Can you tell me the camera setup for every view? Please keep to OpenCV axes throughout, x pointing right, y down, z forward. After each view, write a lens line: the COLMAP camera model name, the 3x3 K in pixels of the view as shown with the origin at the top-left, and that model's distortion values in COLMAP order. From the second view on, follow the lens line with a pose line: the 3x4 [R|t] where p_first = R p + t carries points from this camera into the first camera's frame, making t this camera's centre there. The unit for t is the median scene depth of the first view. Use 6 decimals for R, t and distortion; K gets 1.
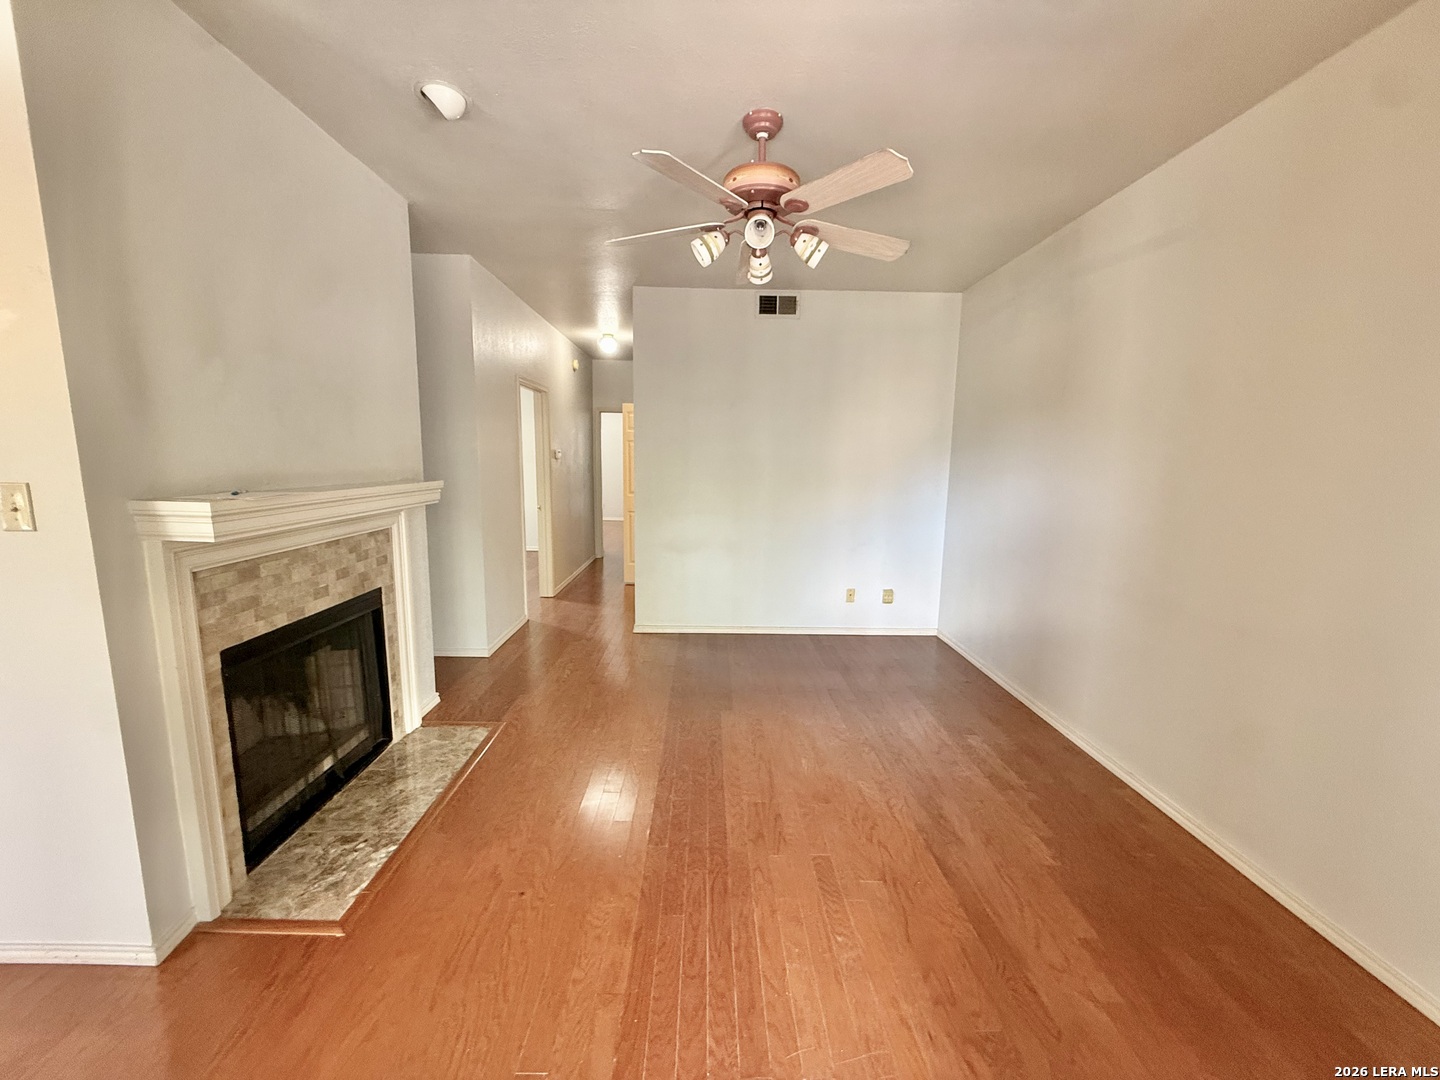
lens RADIAL K [[579.1, 0, 716.3], [0, 579.1, 541.5], [0, 0, 1]] dist [-0.013136, -0.000269]
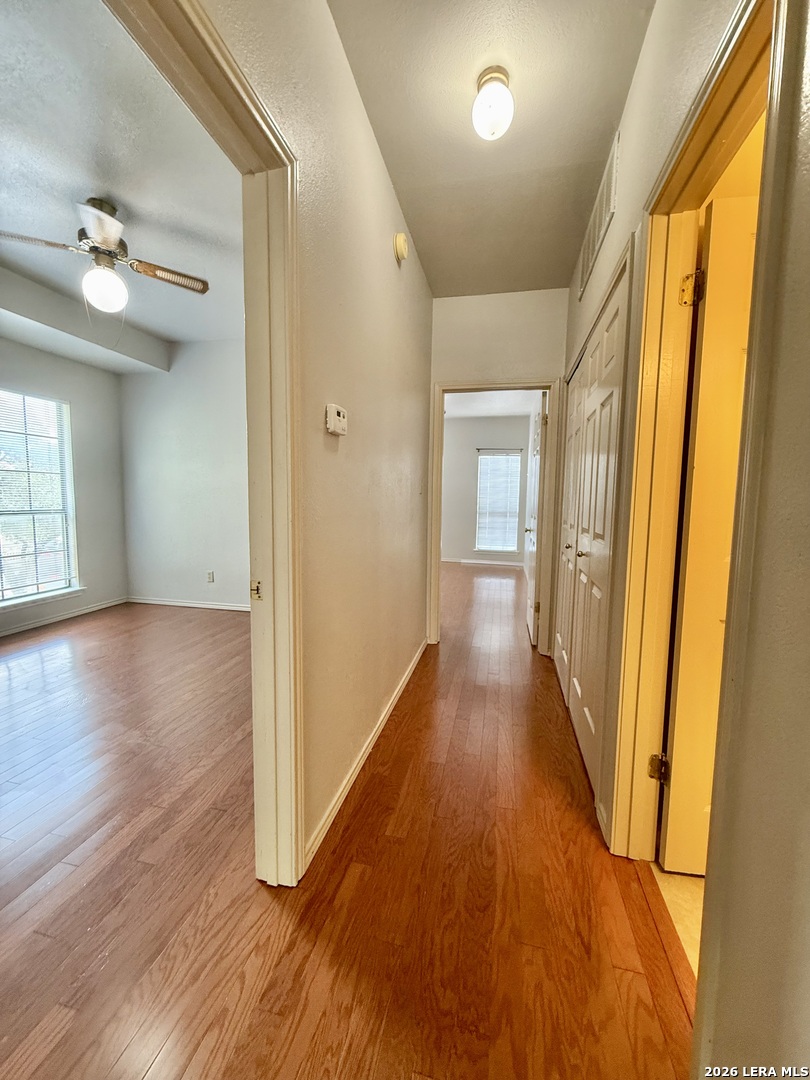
lens RADIAL K [[434.3, 0, 404.7], [0, 434.3, 541.9], [0, 0, 1]] dist [-0.013136, -0.000269]
pose [[0.969891, 0.024401, -0.242315, -0.135682], [-0.036752, 0.998238, -0.046581, -0.056509], [0.240751, 0.054084, 0.969079, 0.605731]]
